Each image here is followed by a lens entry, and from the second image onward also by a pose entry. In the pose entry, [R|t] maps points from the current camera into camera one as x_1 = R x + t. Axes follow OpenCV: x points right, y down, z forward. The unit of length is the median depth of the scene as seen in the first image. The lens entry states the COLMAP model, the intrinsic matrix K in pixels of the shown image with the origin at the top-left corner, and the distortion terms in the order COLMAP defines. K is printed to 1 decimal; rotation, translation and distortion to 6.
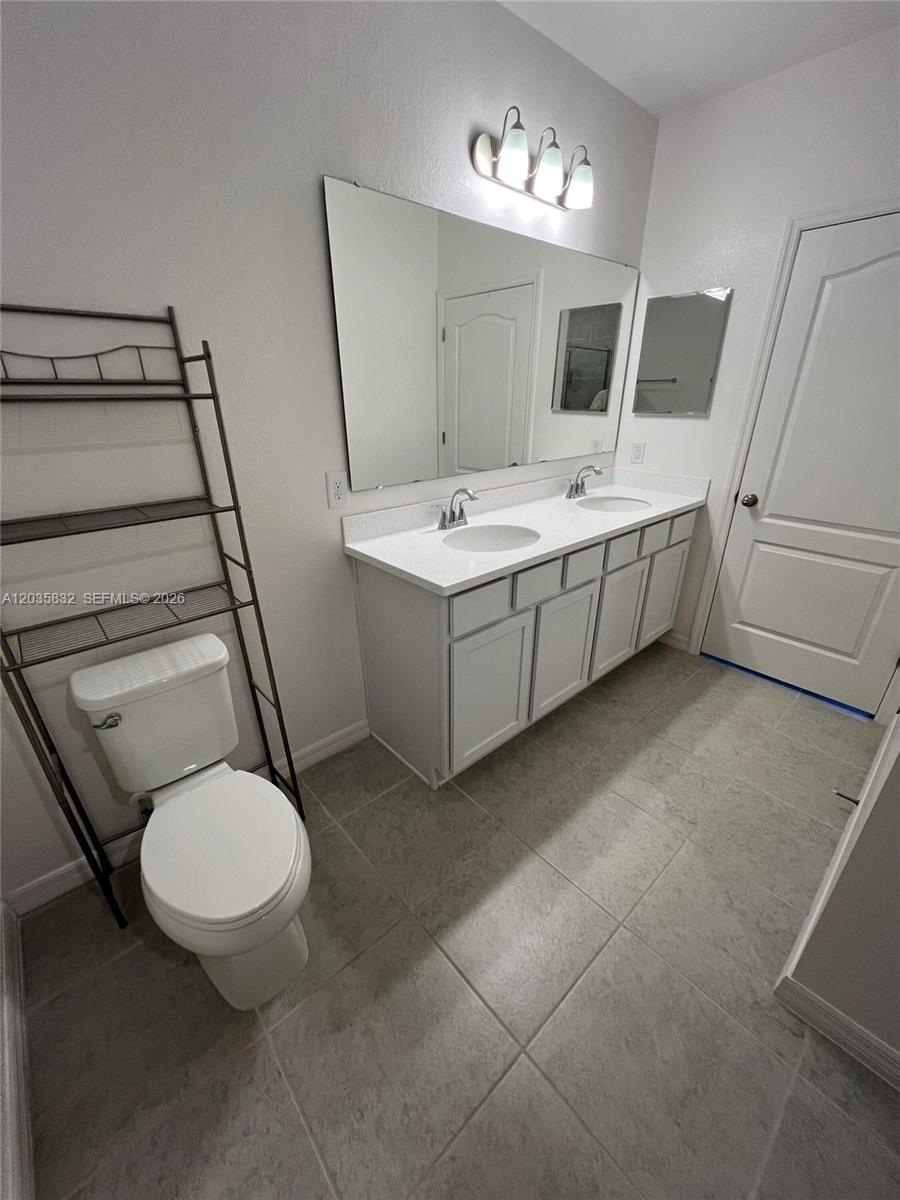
lens RADIAL K [[477.4, 0, 445.4], [0, 477.4, 600.5], [0, 0, 1]] dist [-0.001408, 0.000087]
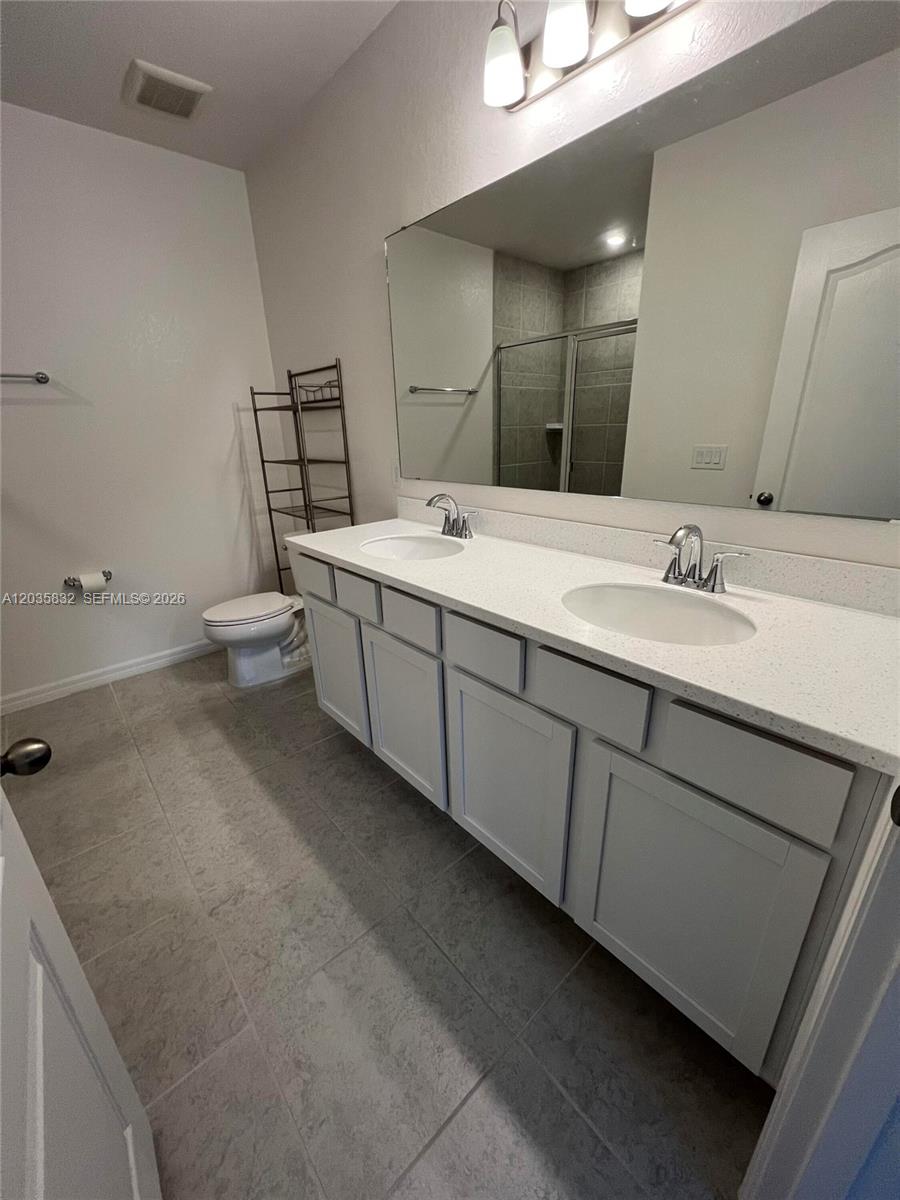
lens RADIAL K [[477.4, 0, 452.7], [0, 477.4, 602.7], [0, 0, 1]] dist [-0.001408, 0.000087]
pose [[0.001864, 0.349138, -0.937070, 1.076334], [-0.386365, 0.864555, 0.321352, -0.394323], [0.922344, 0.361452, 0.136506, 1.058863]]
